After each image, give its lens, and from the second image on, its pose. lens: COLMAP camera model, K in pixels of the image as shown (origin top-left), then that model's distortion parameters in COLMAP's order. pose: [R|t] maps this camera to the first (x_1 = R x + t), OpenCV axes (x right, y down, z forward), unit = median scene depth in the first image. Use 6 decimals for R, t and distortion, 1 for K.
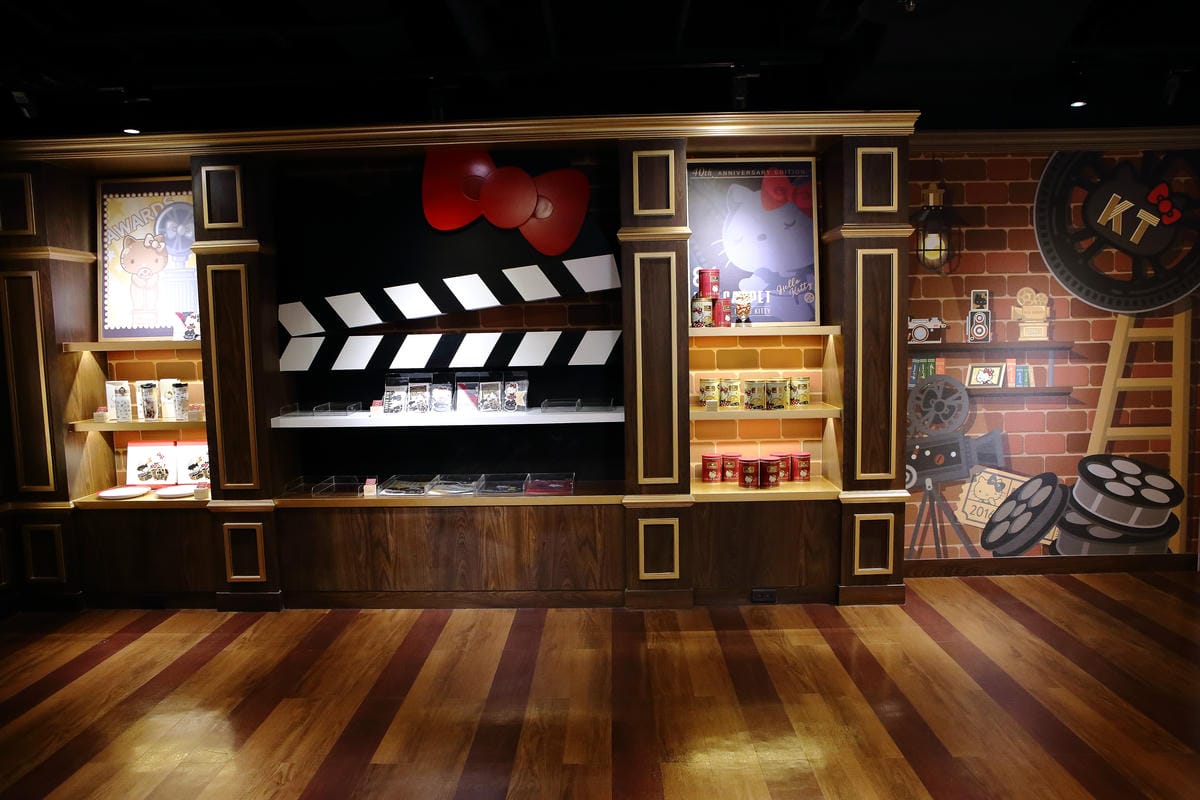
lens RADIAL K [[821.1, 0, 600.1], [0, 821.1, 402.2], [0, 0, 1]] dist [-0.107751, 0.089343]
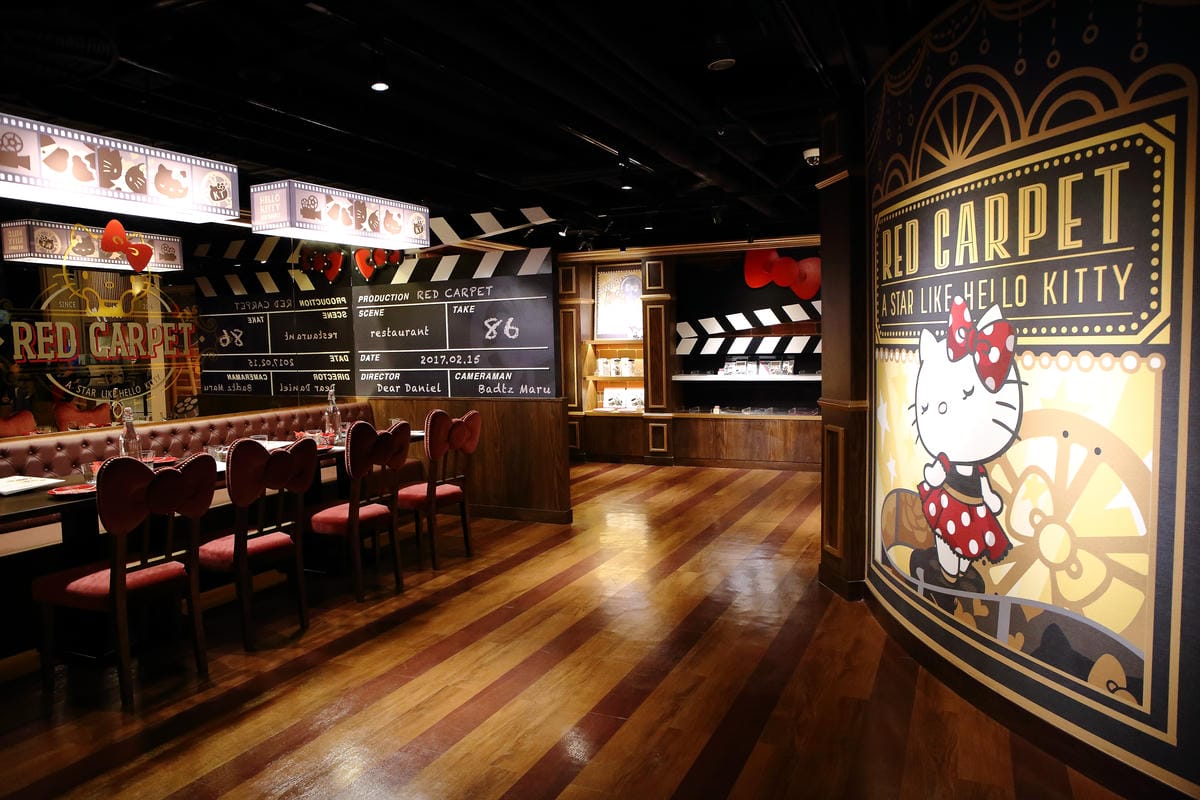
lens RADIAL K [[821.1, 0, 600.1], [0, 821.1, 402.2], [0, 0, 1]] dist [-0.107751, 0.089343]
pose [[0.916960, 0.029748, -0.397868, 0.283005], [-0.034231, 0.999405, -0.004167, 0.103503], [0.397507, 0.017440, 0.917433, -1.060224]]
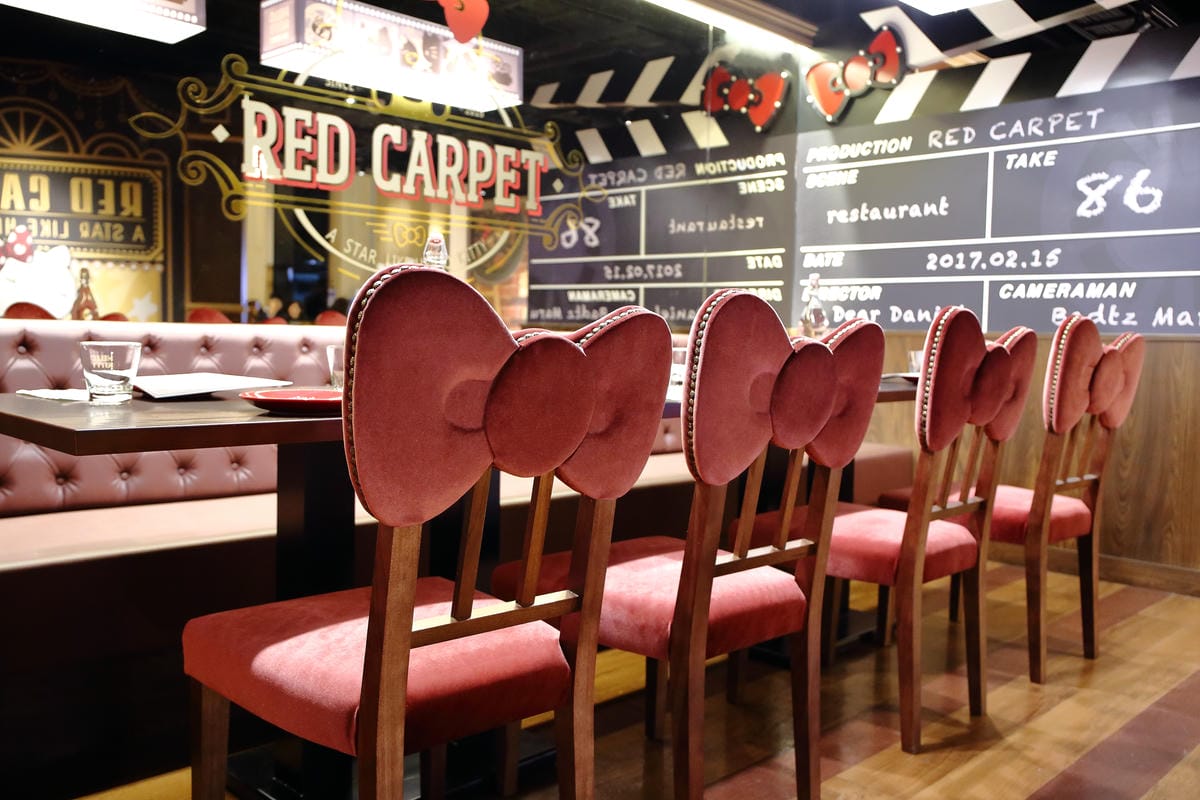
lens RADIAL K [[1027.3, 0, 596.2], [0, 1027.3, 402.4], [0, 0, 1]] dist [-0.080626, 0.117654]
pose [[0.716426, 0.081624, -0.692872, -0.174612], [-0.101208, 0.994786, 0.012543, 0.194071], [0.690283, 0.061139, 0.720952, -0.732270]]
